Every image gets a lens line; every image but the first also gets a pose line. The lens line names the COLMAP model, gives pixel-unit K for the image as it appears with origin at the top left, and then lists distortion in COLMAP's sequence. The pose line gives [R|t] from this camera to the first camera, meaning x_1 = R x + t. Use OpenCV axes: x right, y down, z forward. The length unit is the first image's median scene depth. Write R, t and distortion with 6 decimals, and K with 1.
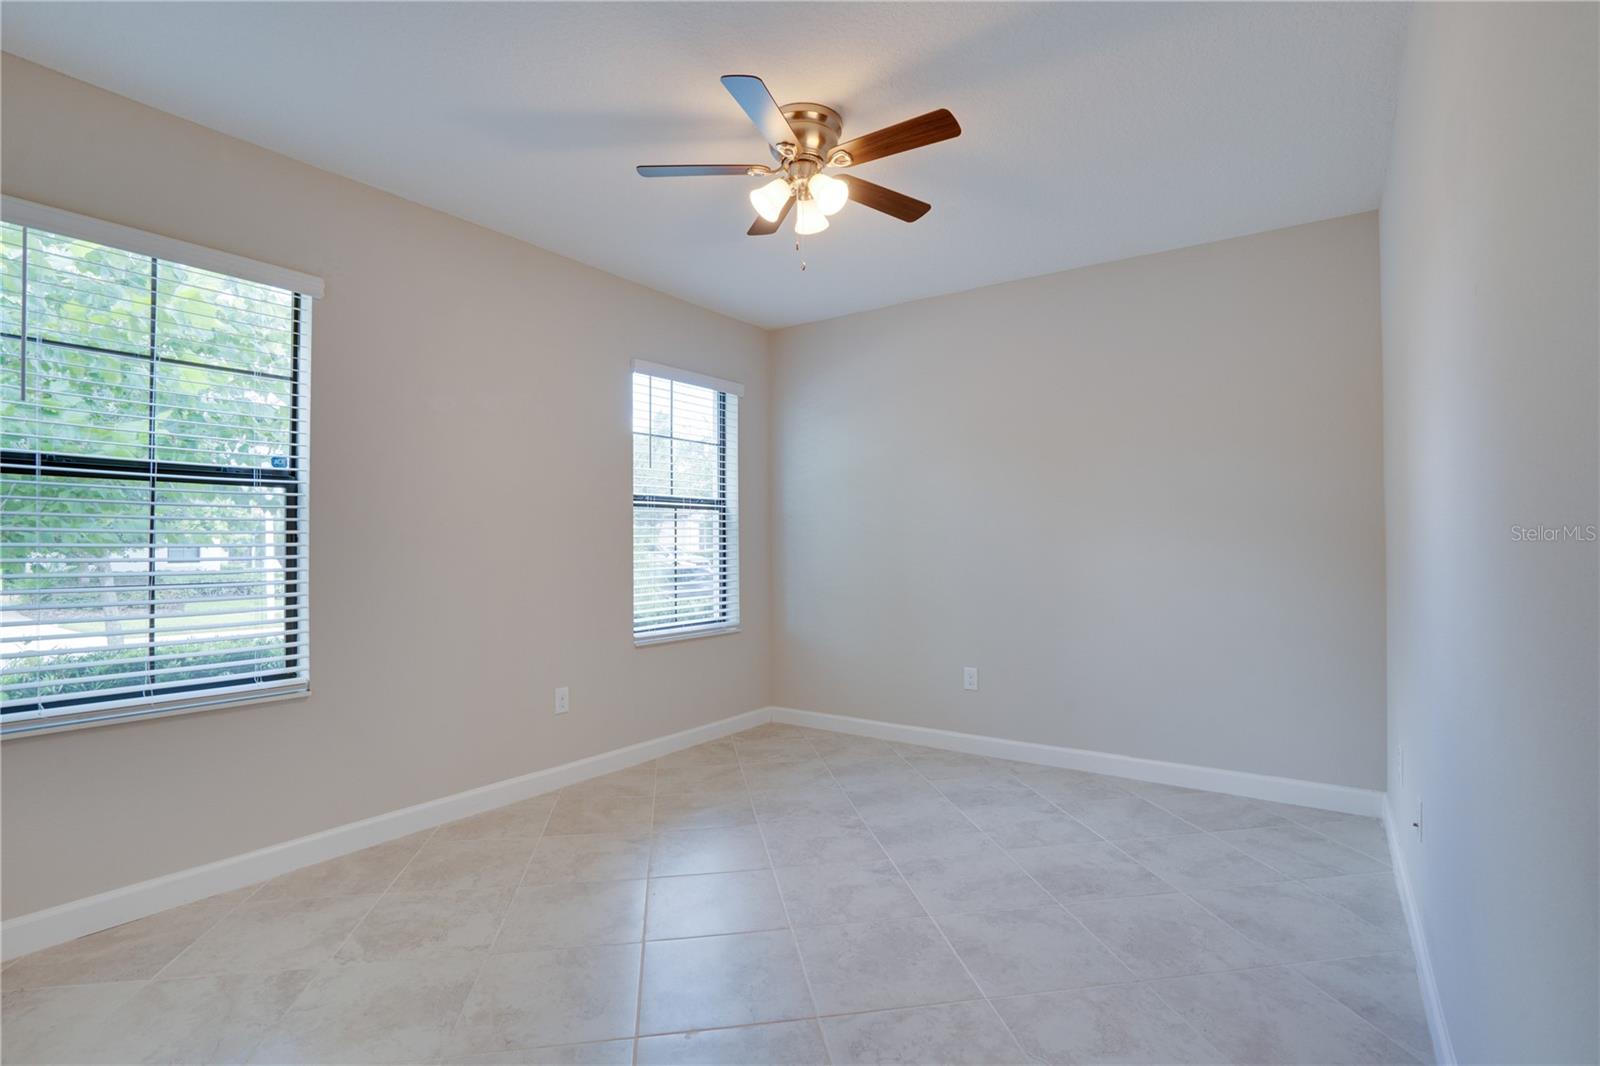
lens RADIAL K [[738.7, 0, 789.6], [0, 738.7, 533.2], [0, 0, 1]] dist [-0.061295, 0.025112]
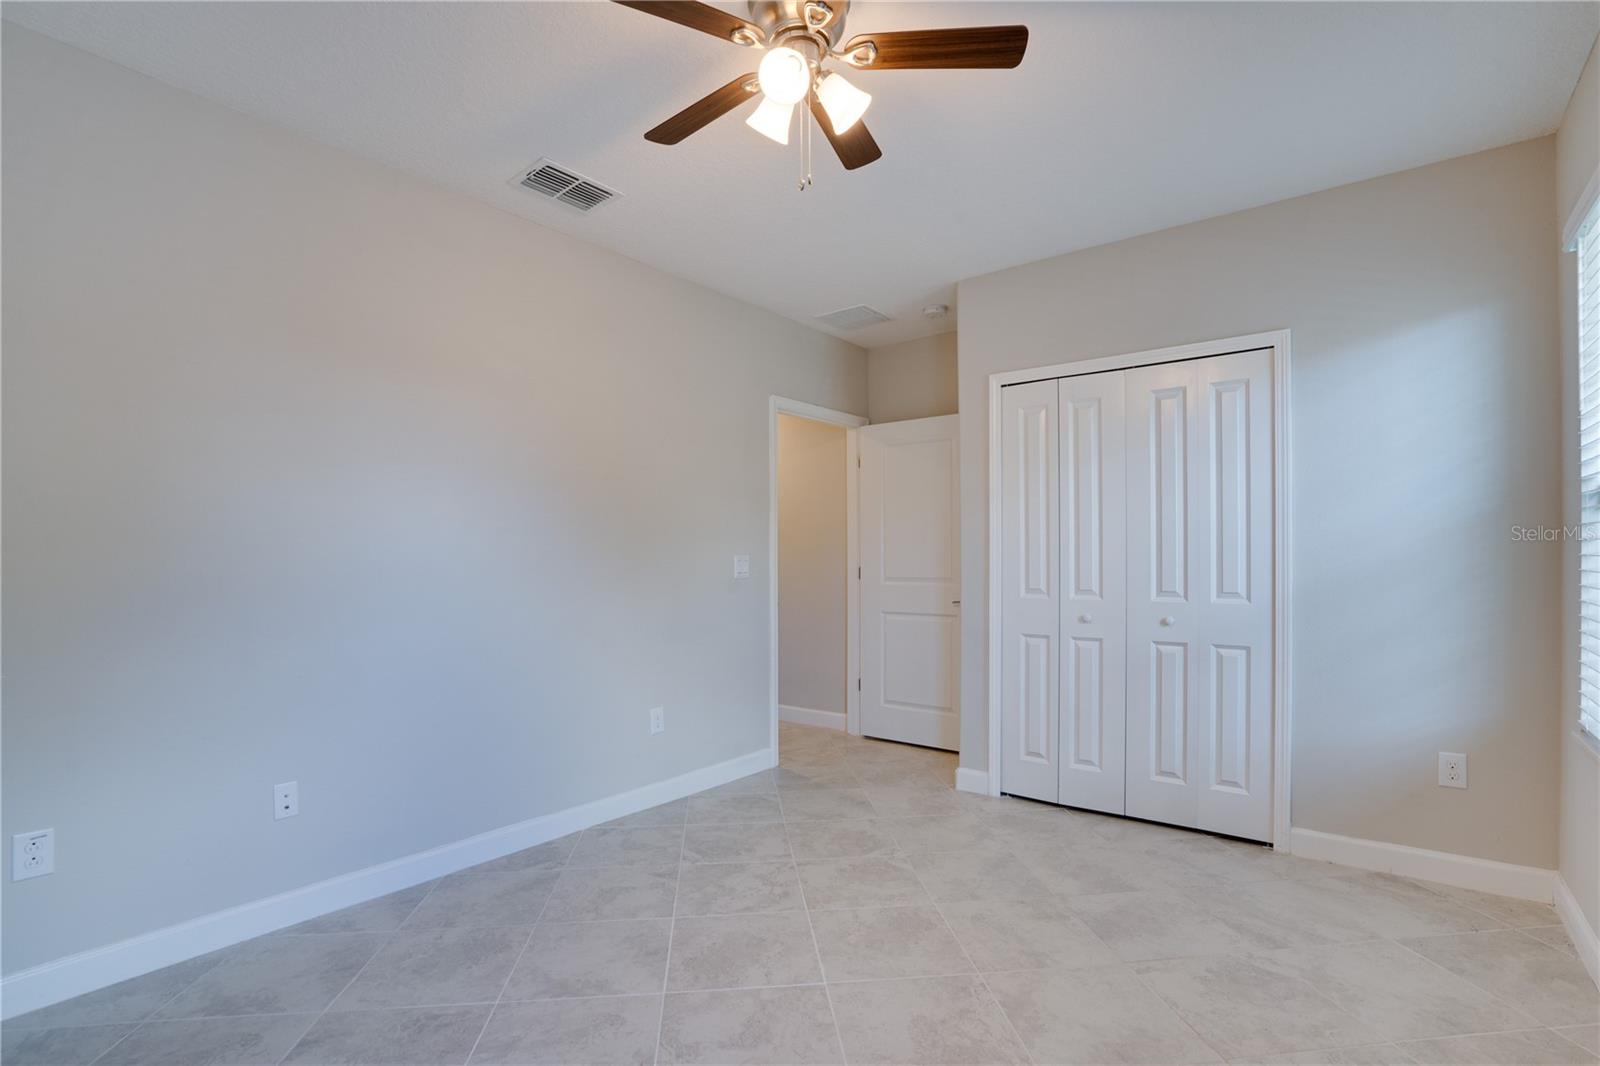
lens RADIAL K [[738.7, 0, 789.6], [0, 738.7, 533.2], [0, 0, 1]] dist [-0.061295, 0.025112]
pose [[-0.998076, 0.012554, 0.060718, -0.017366], [0.009819, 0.998933, -0.045135, 0.021971], [-0.061220, -0.044452, -0.997134, 2.108212]]
